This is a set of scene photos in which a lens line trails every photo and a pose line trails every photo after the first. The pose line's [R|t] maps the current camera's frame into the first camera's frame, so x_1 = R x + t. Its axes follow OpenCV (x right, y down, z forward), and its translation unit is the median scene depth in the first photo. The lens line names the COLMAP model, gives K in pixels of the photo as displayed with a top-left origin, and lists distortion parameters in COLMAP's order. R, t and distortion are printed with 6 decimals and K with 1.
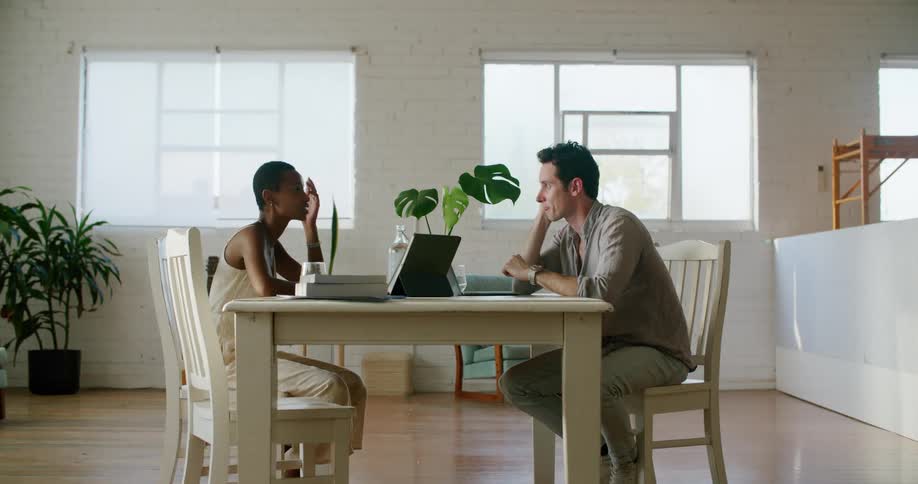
lens RADIAL K [[1311.2, 0, 459.0], [0, 1311.2, 242.0], [0, 0, 1]] dist [-0.158780, 0.025269]
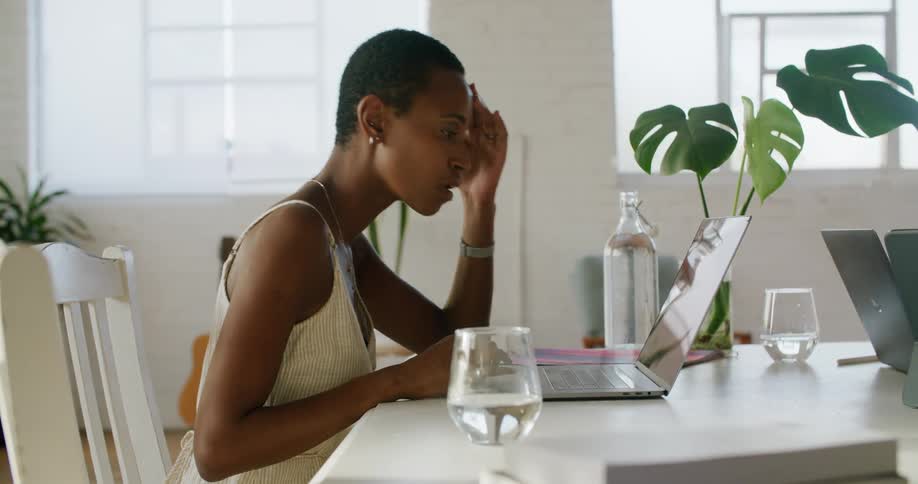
lens RADIAL K [[1527.4, 0, 459.0], [0, 1527.4, 242.0], [0, 0, 1]] dist [-0.043527, -0.036375]
pose [[0.998881, -0.022146, -0.041787, -0.033005], [0.023220, 0.999408, 0.025393, -0.004267], [0.041199, -0.026335, 0.998804, 0.202401]]
